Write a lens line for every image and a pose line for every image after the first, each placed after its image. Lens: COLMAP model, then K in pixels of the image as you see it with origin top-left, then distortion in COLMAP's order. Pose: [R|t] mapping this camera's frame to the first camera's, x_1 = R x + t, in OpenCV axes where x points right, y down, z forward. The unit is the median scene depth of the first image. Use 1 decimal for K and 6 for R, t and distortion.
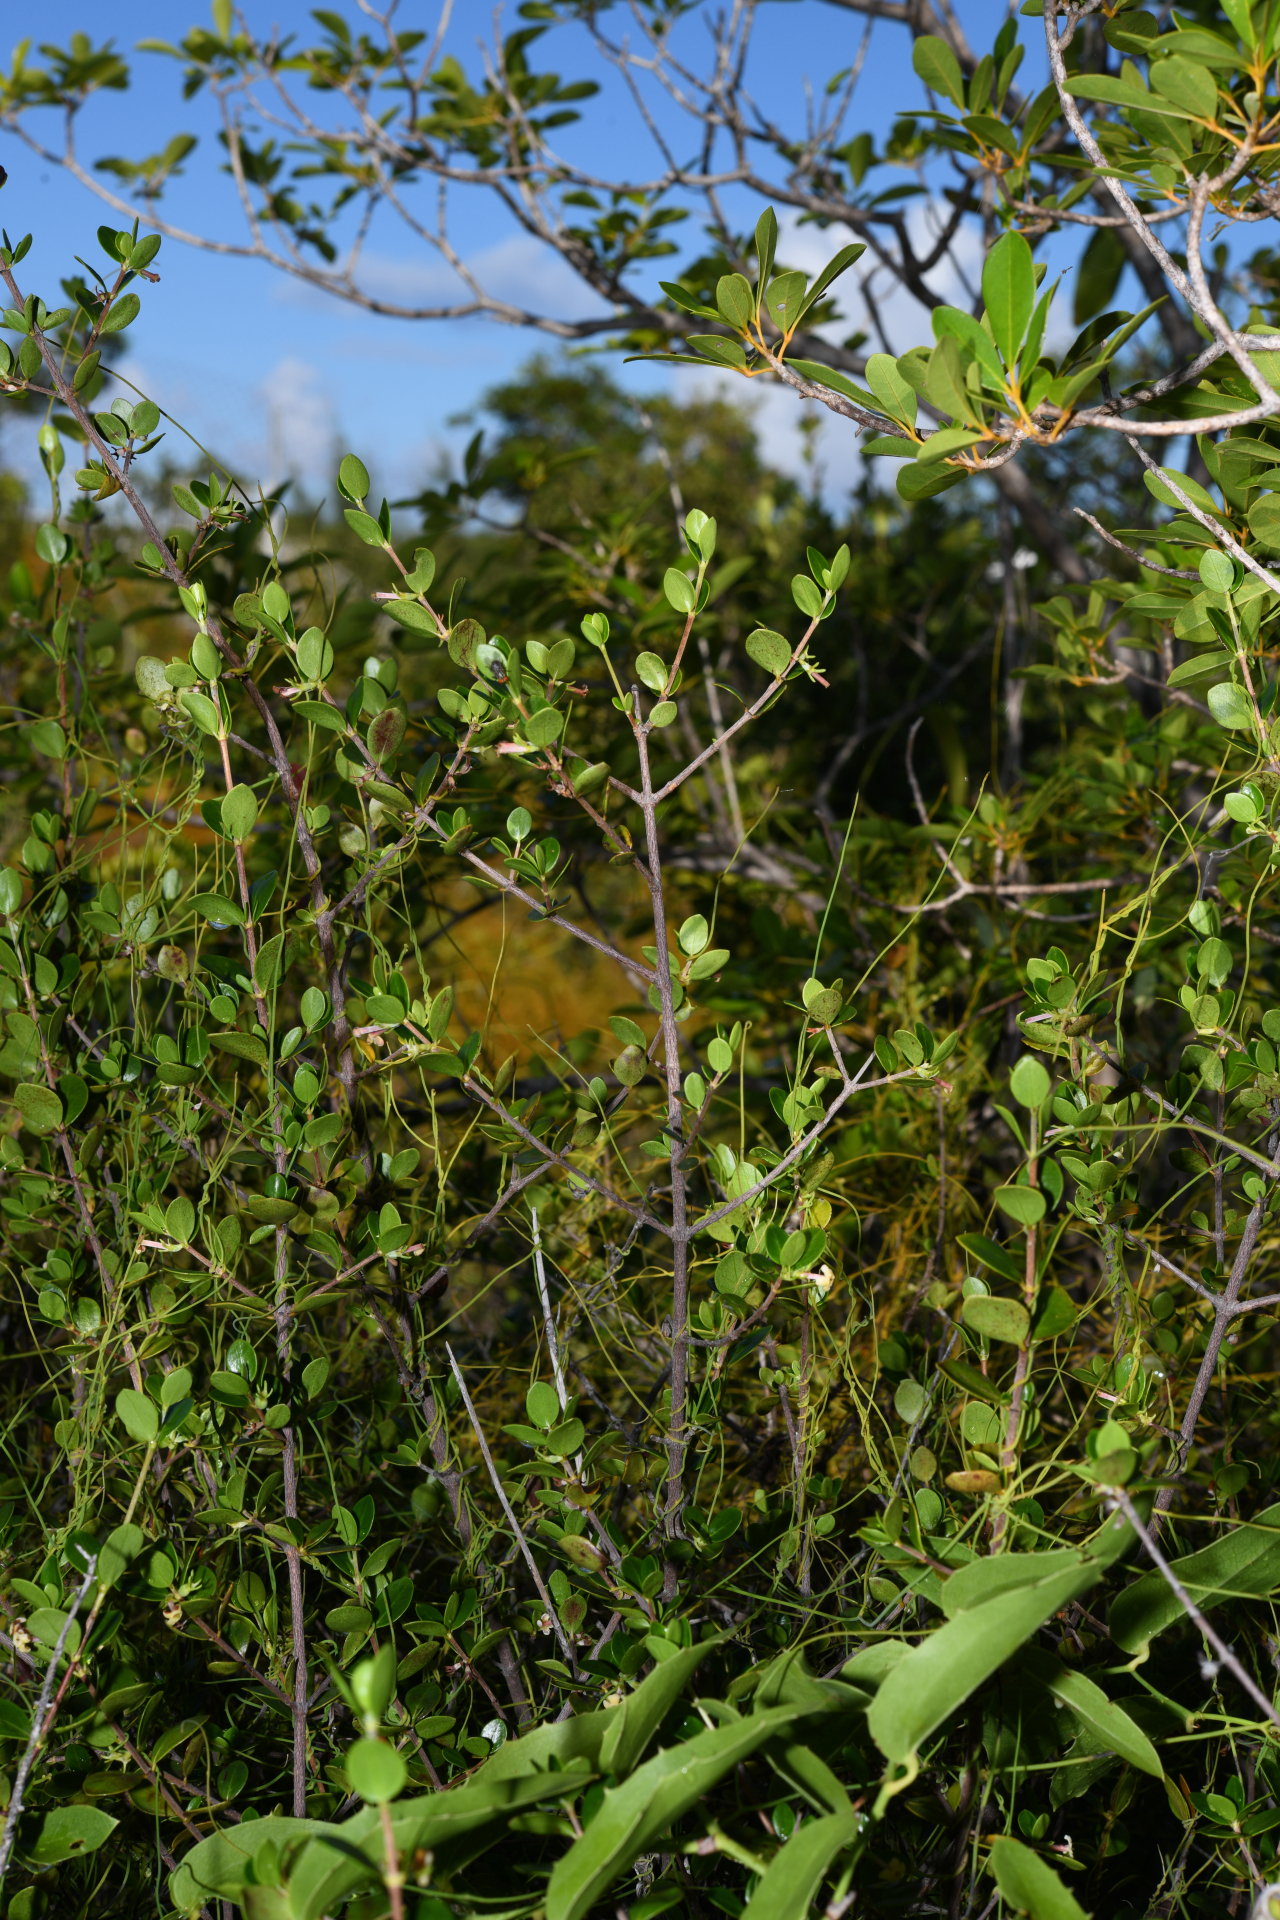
lens RADIAL K [[3187.8, 0, 640.0], [0, 3187.8, 960.0], [0, 0, 1]] dist [0.018084, 0.041333]
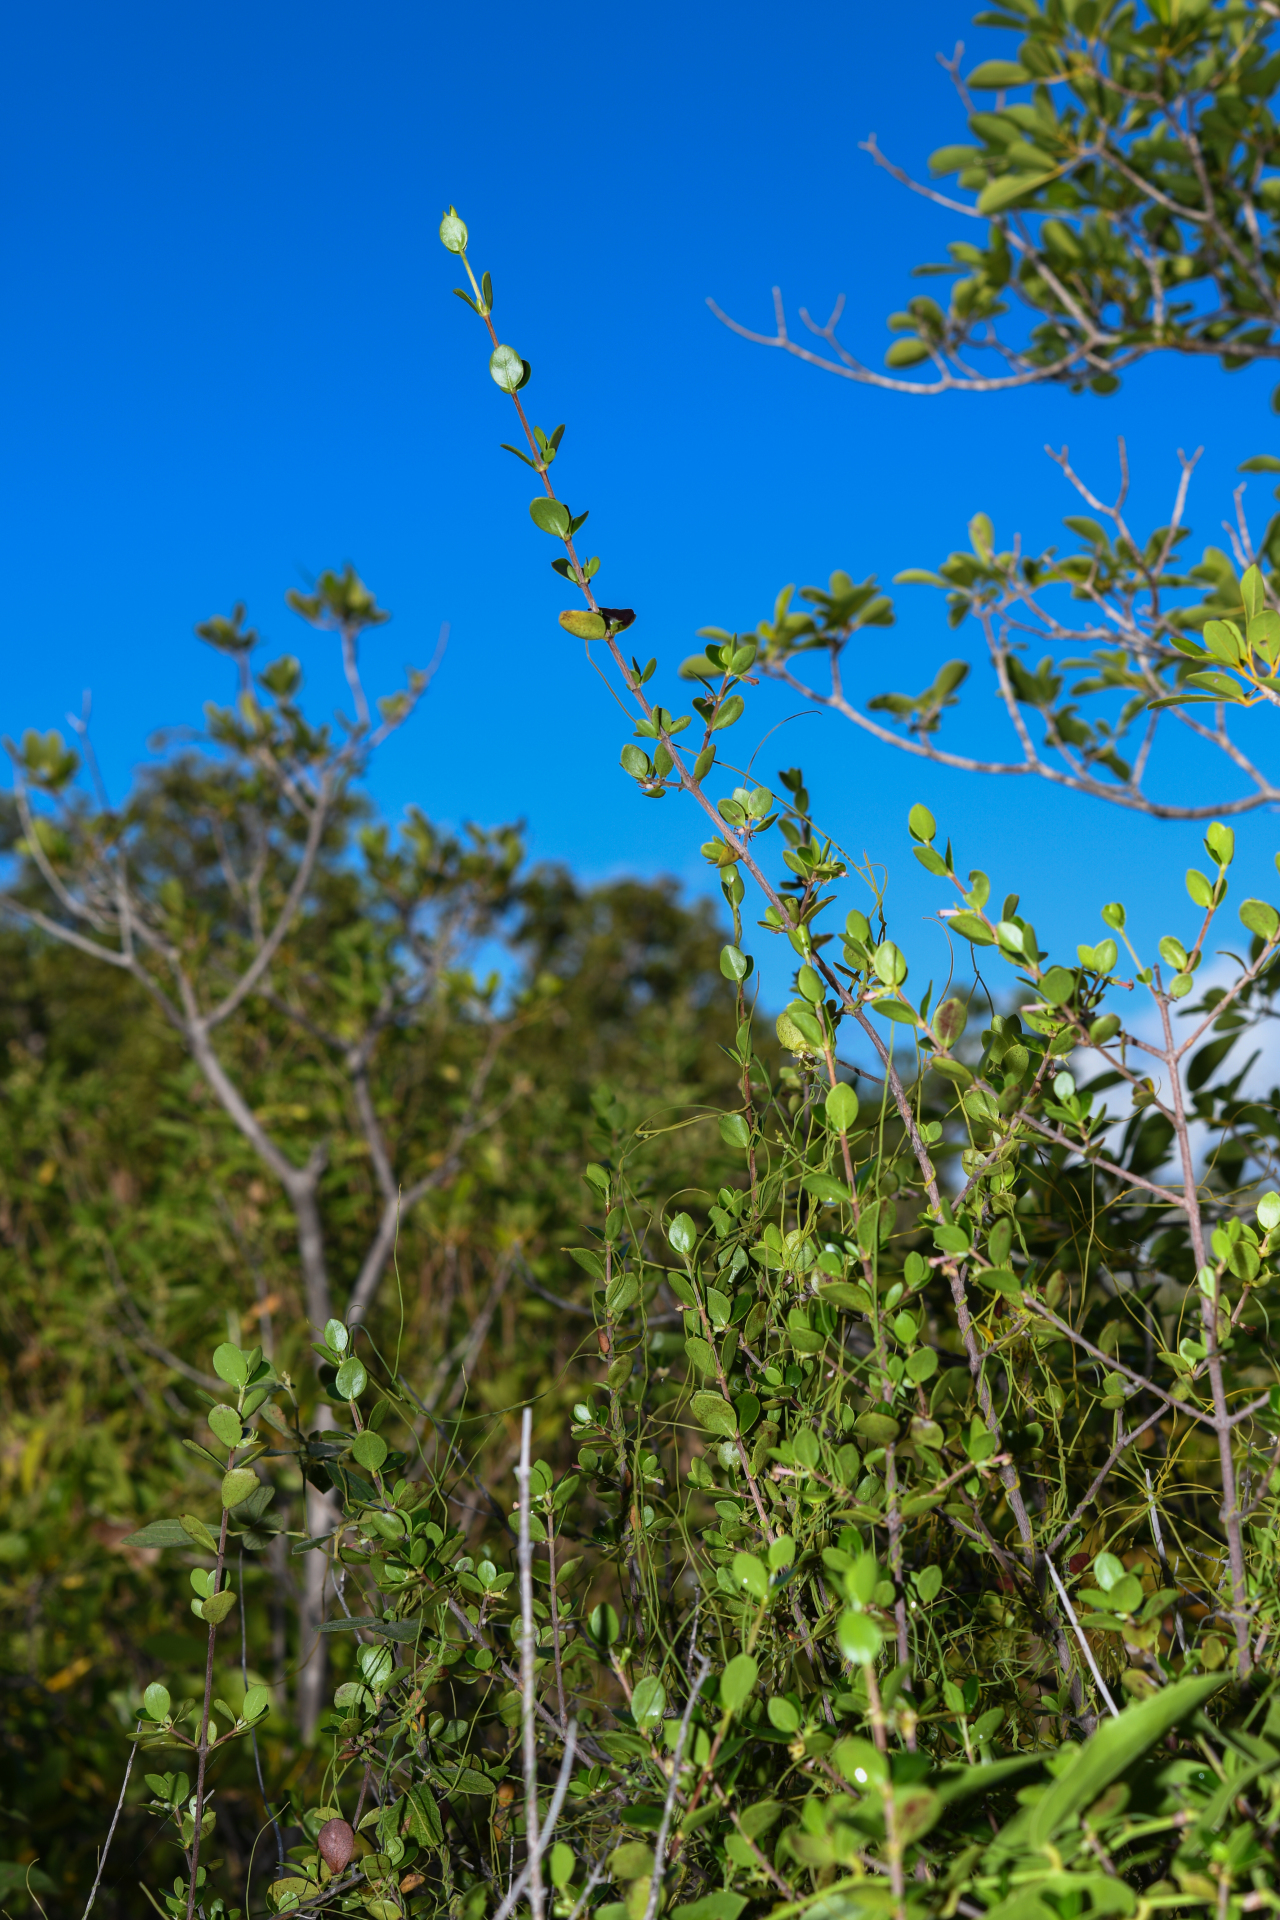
lens RADIAL K [[3794.2, 0, 640.0], [0, 3794.2, 960.0], [0, 0, 1]] dist [0.052784, 0.066628]
pose [[0.964264, -0.090404, -0.249043, 0.136530], [0.042534, 0.980613, -0.191281, 0.143794], [0.261508, 0.173852, 0.949415, -0.317185]]
